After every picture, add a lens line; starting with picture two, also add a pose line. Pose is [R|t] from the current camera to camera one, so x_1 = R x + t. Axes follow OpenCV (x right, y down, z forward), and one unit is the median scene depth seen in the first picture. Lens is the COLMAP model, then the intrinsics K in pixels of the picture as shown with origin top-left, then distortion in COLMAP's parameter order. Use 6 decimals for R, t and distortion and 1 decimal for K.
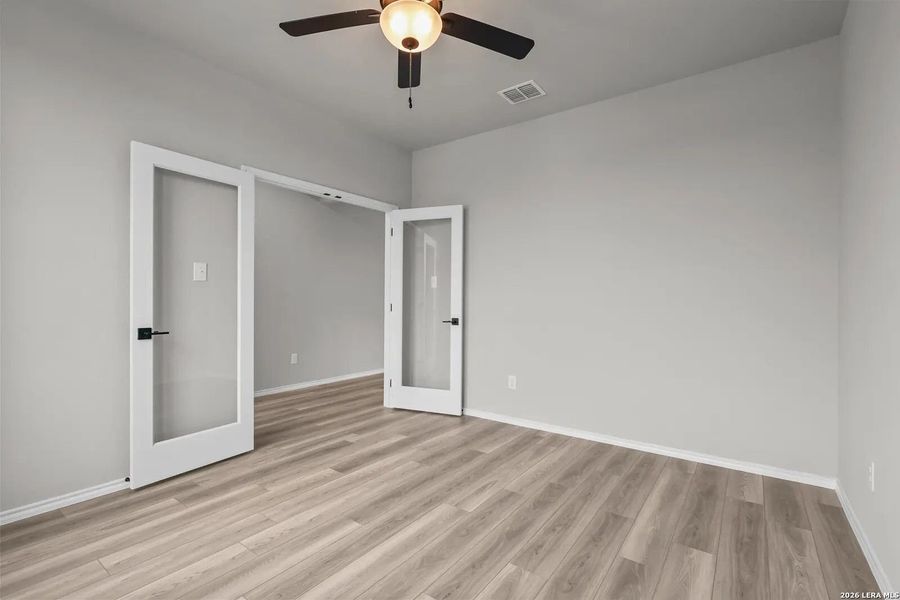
lens RADIAL K [[415.3, 0, 444.2], [0, 415.3, 298.8], [0, 0, 1]] dist [0.001624, 0.001098]
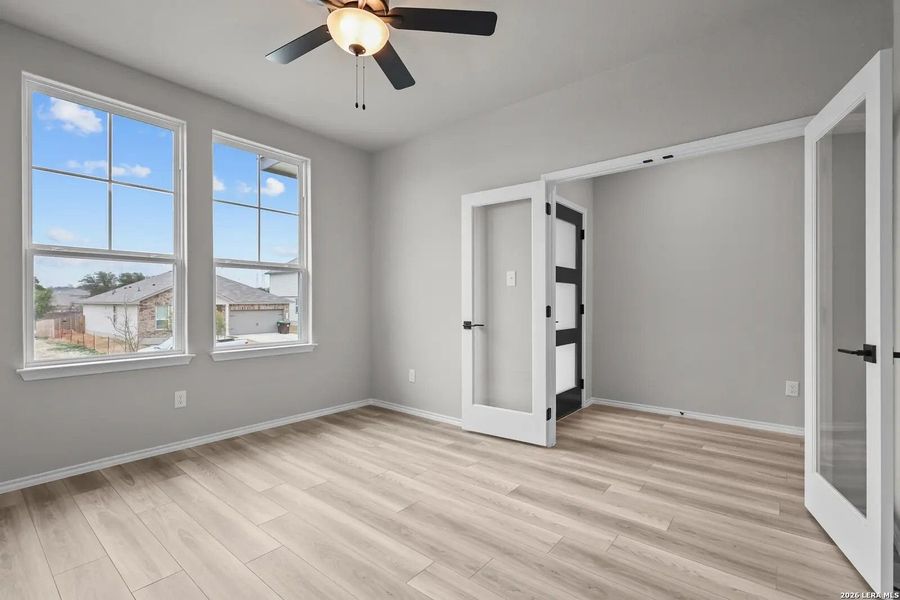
lens RADIAL K [[415.3, 0, 443.9], [0, 415.3, 303.5], [0, 0, 1]] dist [0.001624, 0.001098]
pose [[-0.054181, 0.001480, -0.998530, 0.659836], [0.004406, 0.999990, 0.001243, 0.005634], [0.998521, -0.004332, -0.054187, 0.903275]]
